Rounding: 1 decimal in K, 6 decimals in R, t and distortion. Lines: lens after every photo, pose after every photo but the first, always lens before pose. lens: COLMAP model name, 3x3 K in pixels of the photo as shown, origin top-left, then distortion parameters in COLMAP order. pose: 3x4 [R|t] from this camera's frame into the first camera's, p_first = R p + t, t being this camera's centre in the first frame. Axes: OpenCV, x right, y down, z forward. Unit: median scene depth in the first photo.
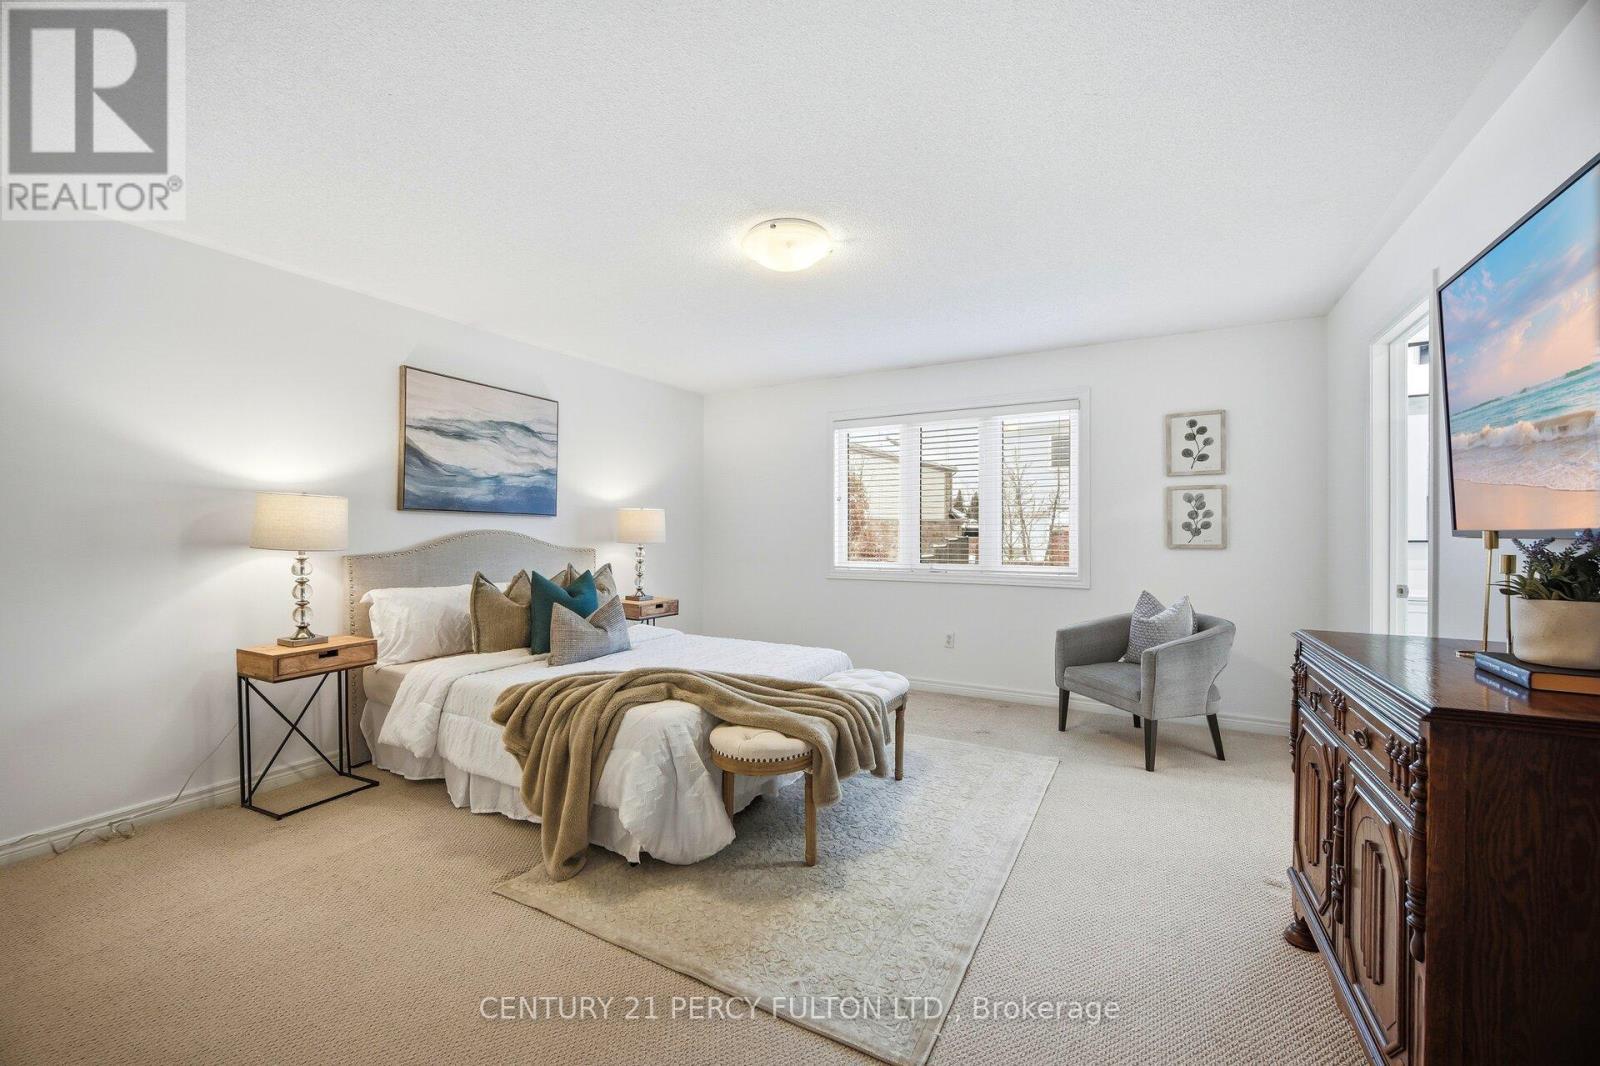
lens RADIAL K [[650.9, 0, 786.8], [0, 650.9, 530.8], [0, 0, 1]] dist [-0.004598, -0.000701]
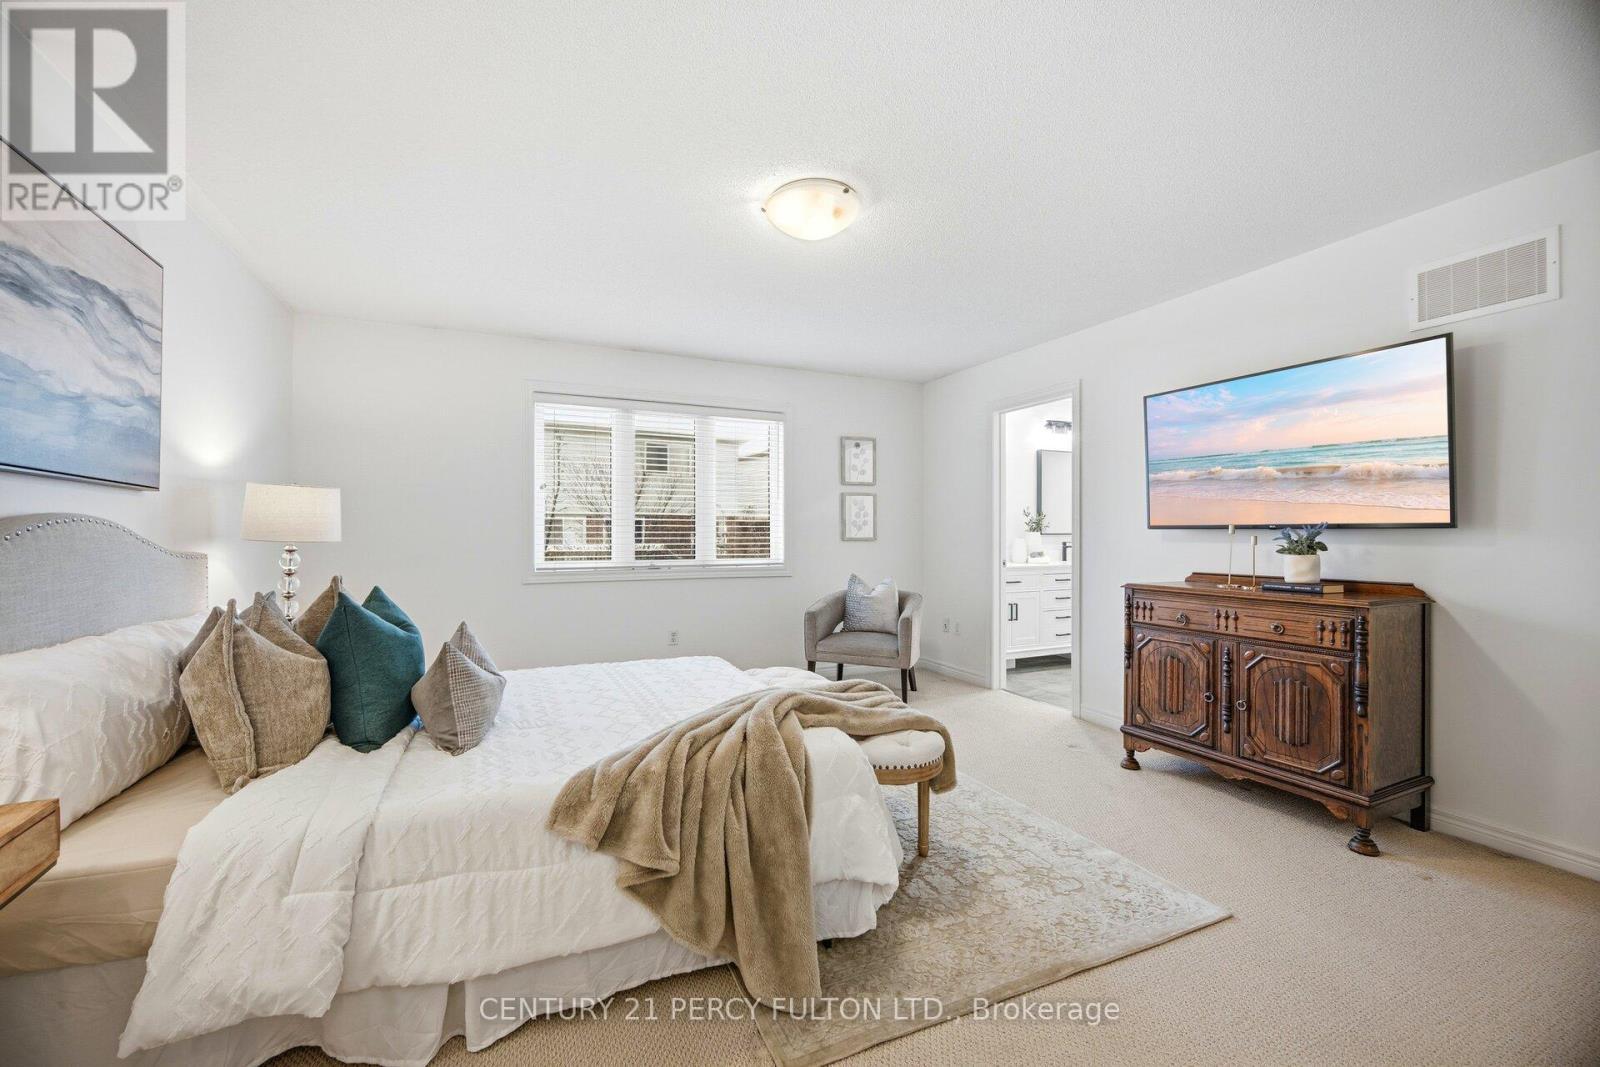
lens RADIAL K [[650.9, 0, 739.5], [0, 650.9, 544.3], [0, 0, 1]] dist [-0.004598, -0.000701]
pose [[0.610388, -0.013342, 0.791990, -0.541653], [0.002013, 0.999881, 0.015292, 0.014339], [-0.792100, -0.007740, 0.610342, 0.369127]]
